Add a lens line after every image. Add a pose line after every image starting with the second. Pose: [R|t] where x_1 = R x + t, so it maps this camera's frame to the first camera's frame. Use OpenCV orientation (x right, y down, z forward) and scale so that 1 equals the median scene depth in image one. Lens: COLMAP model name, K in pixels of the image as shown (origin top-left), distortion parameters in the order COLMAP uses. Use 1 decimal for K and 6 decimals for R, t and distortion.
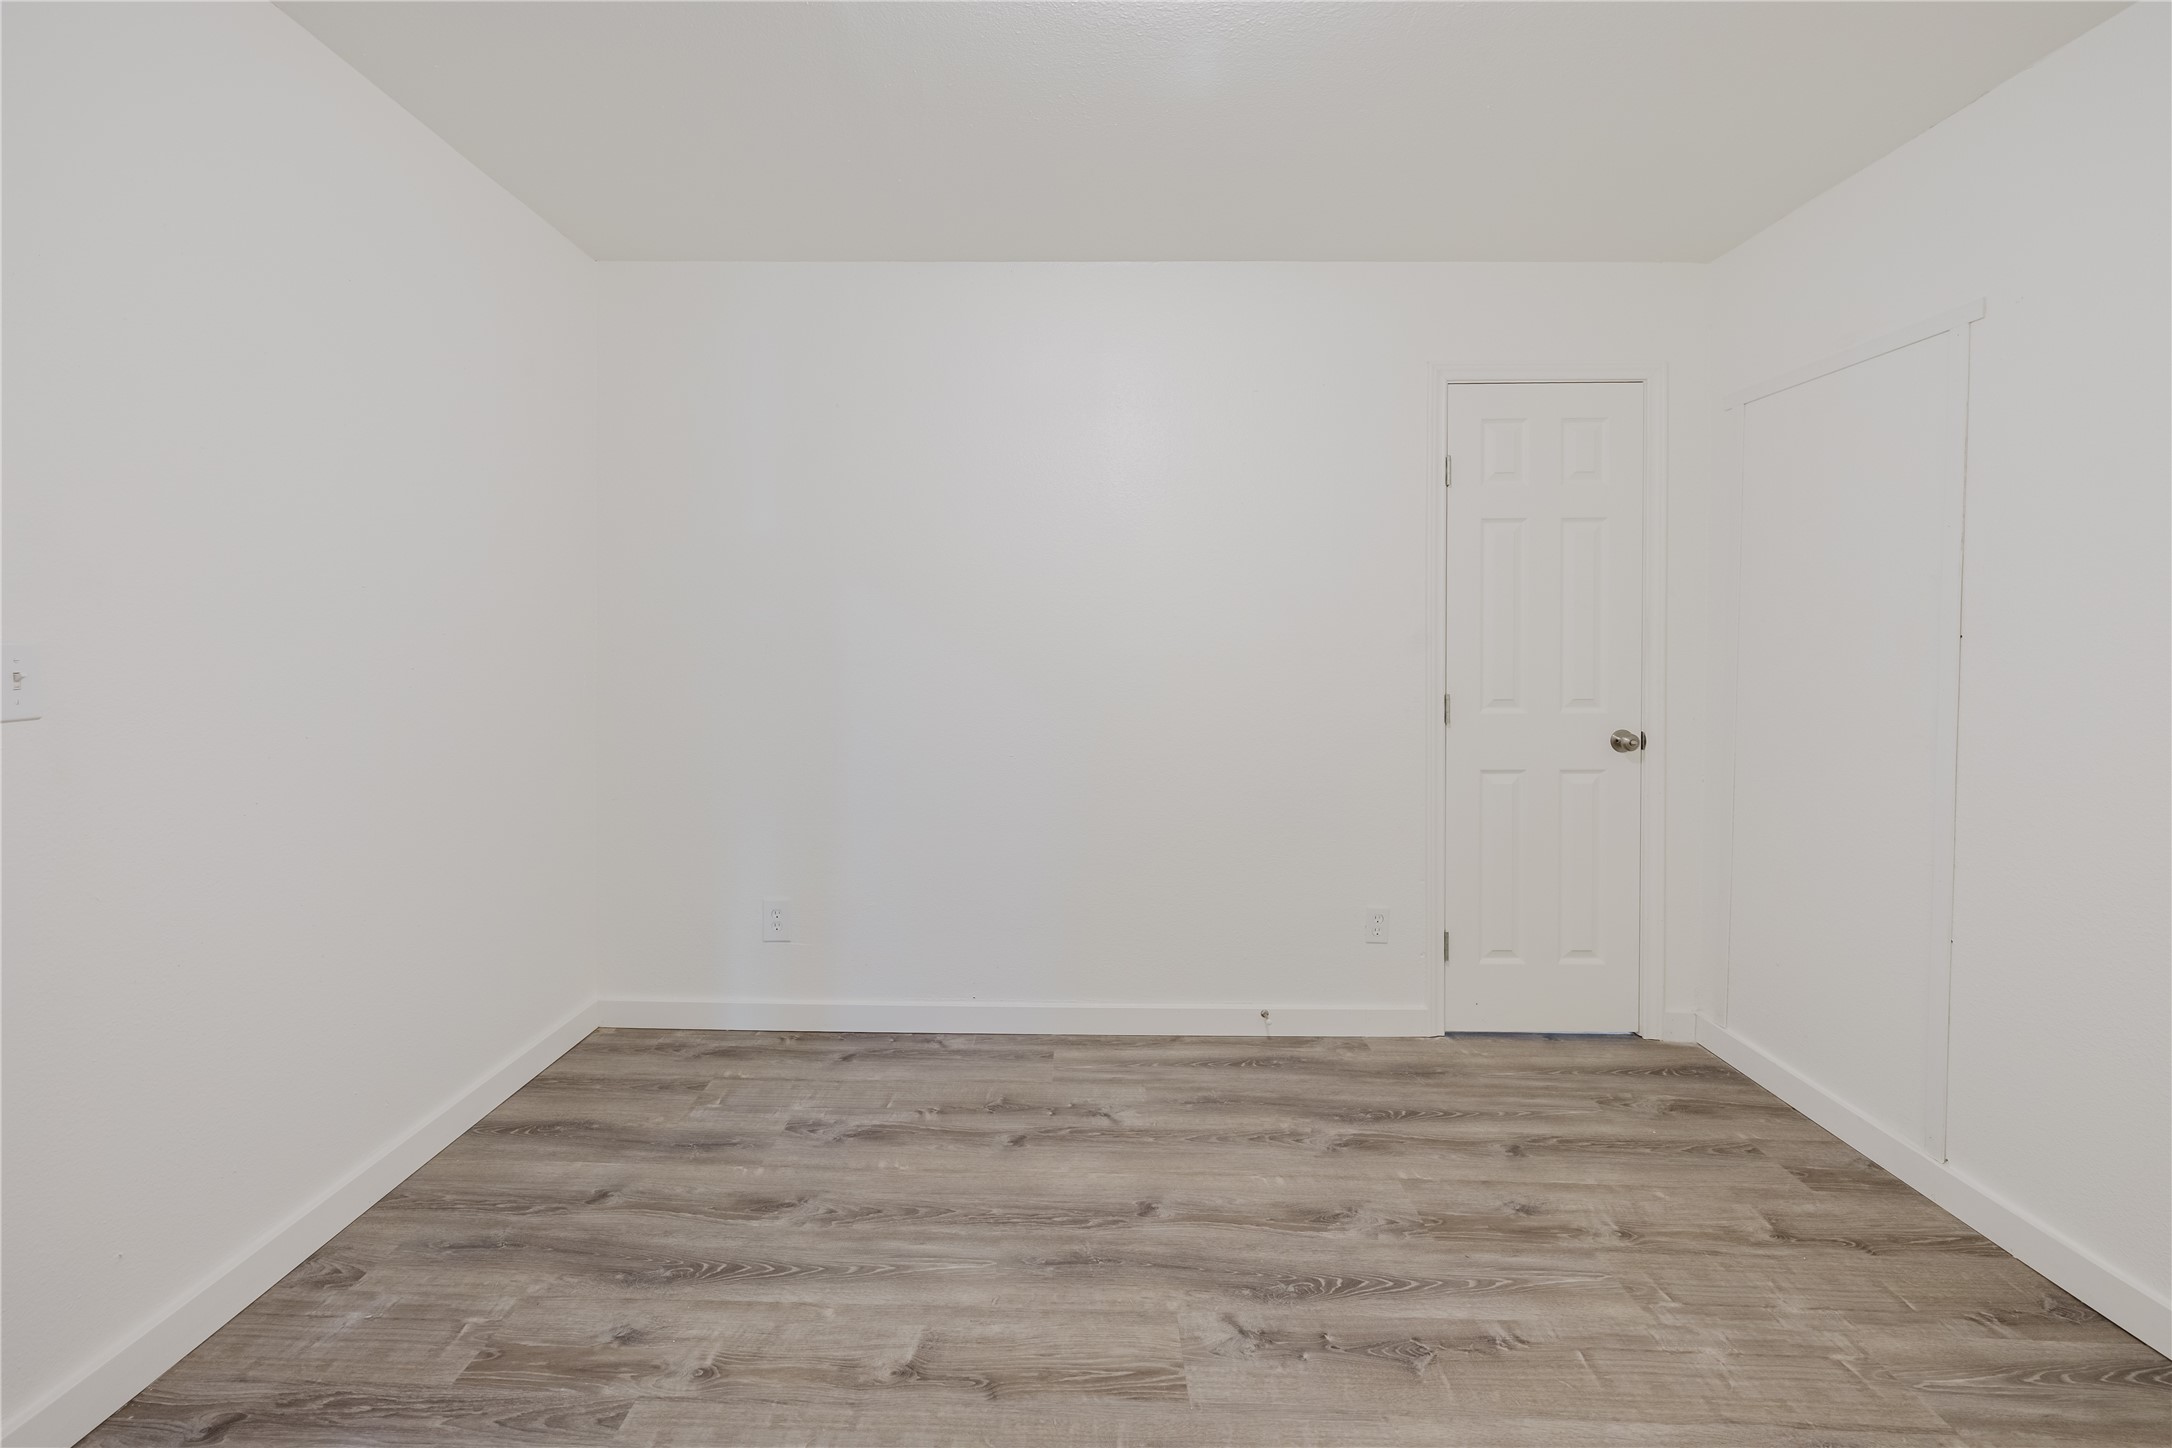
lens RADIAL K [[918.2, 0, 1078.4], [0, 918.2, 689.3], [0, 0, 1]] dist [0.007329, -0.000709]
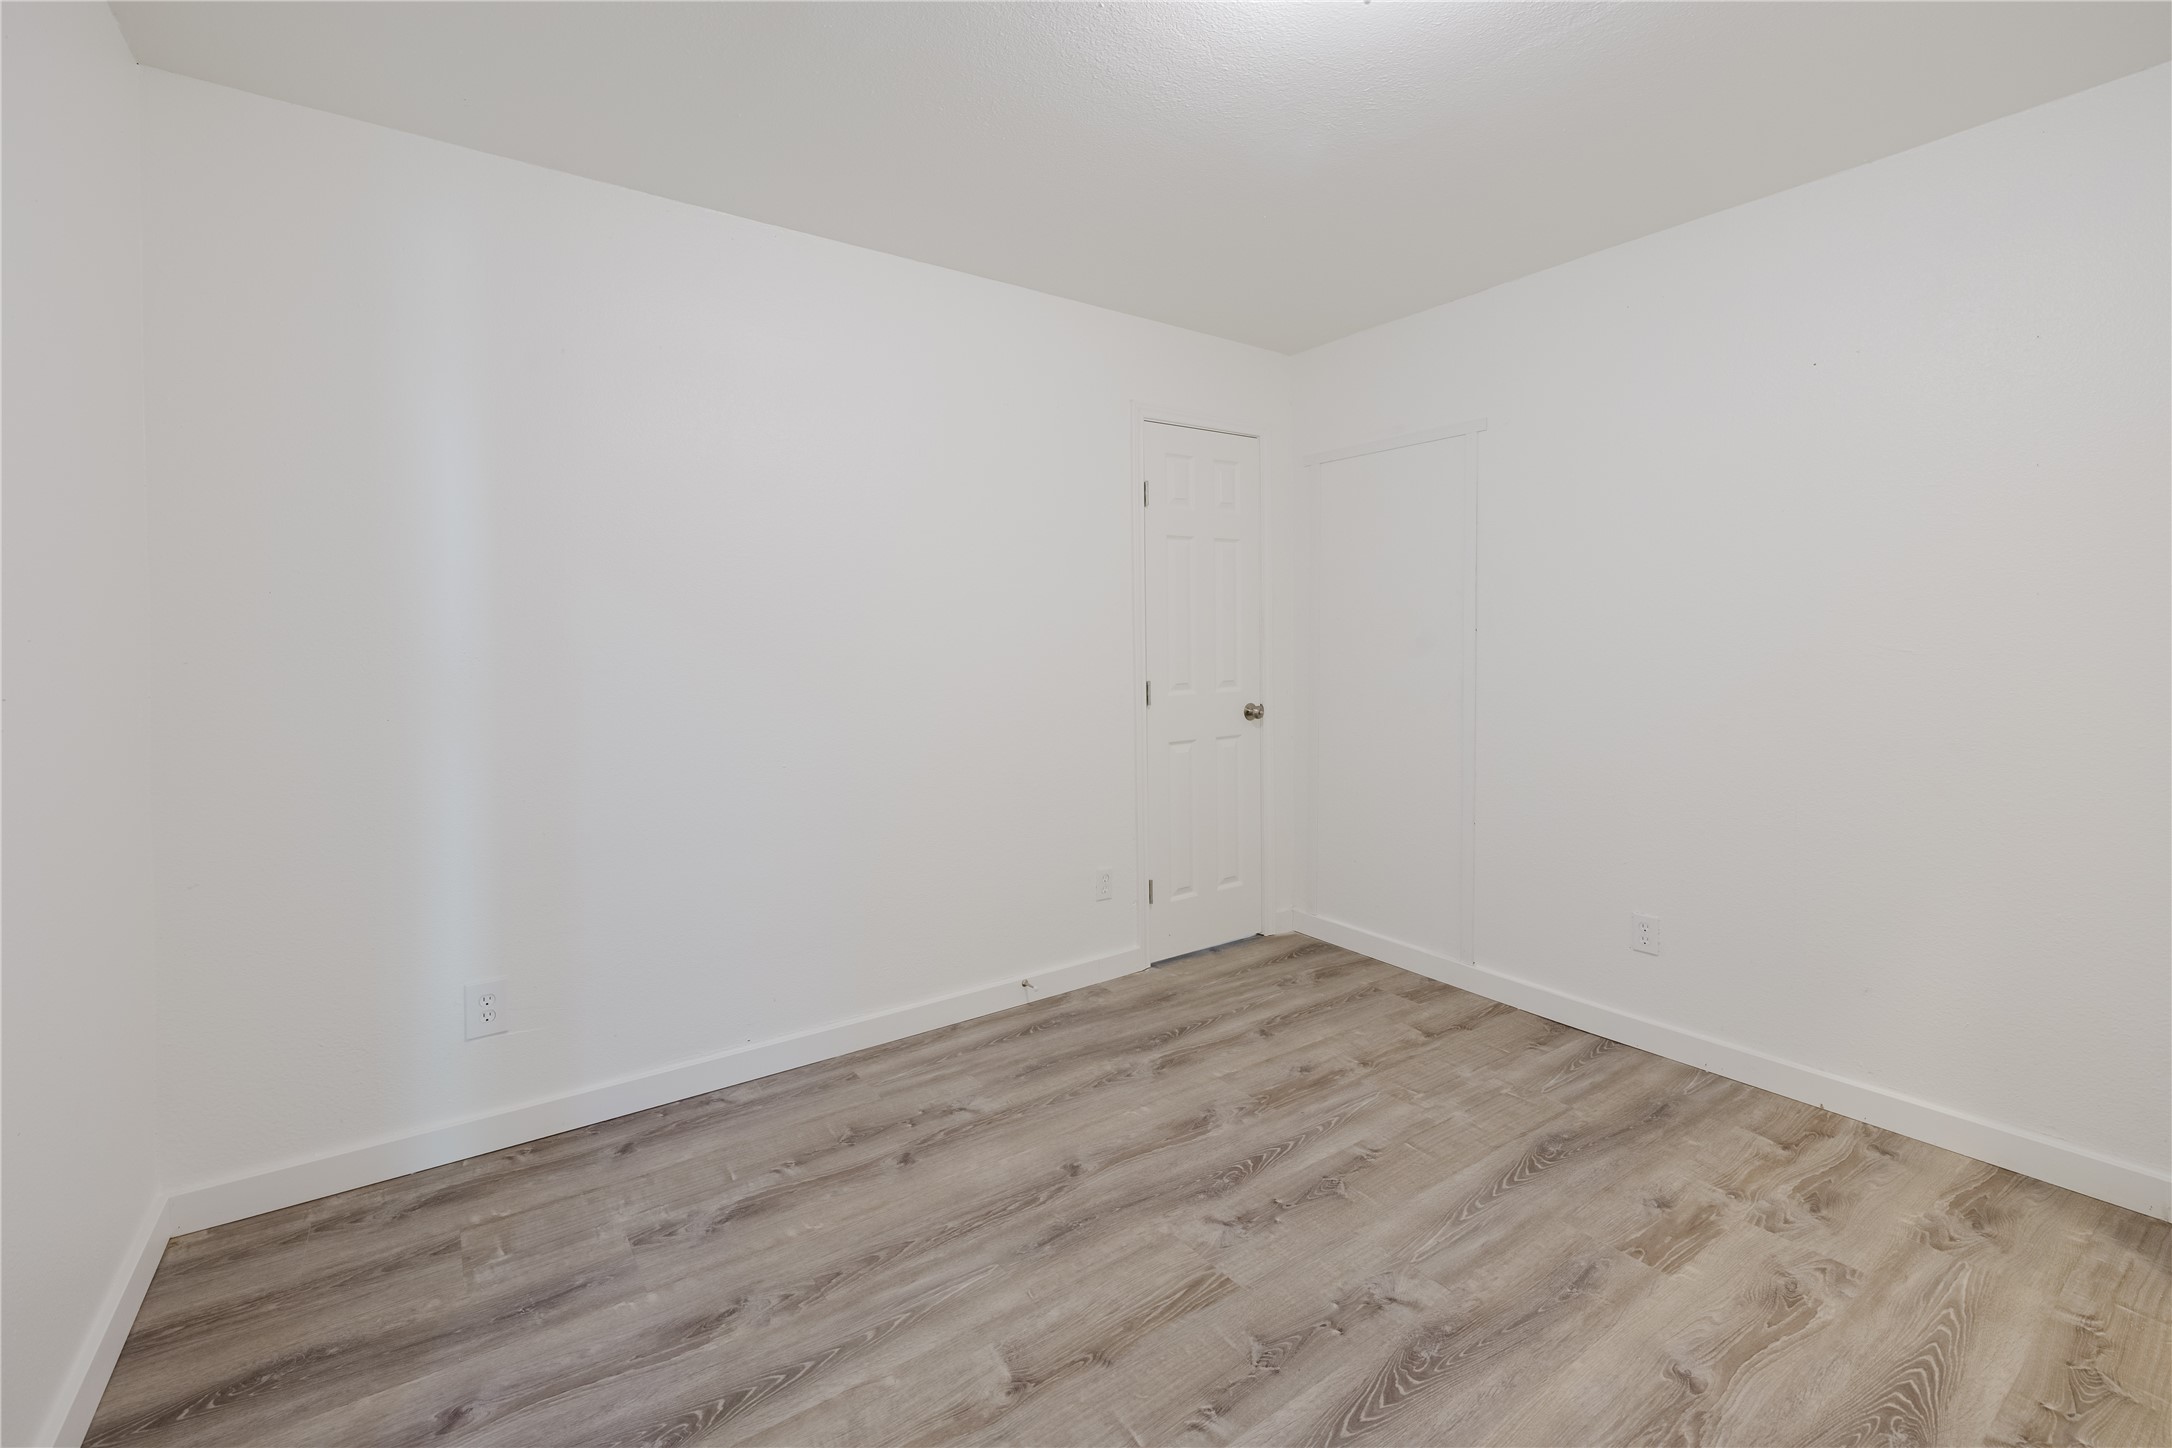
lens RADIAL K [[918.2, 0, 1078.4], [0, 918.2, 689.3], [0, 0, 1]] dist [0.007329, -0.000709]
pose [[0.808325, -0.040932, 0.587311, -0.479835], [0.039183, 0.999109, 0.015703, -0.007356], [-0.587431, 0.010319, 0.809209, 0.116081]]
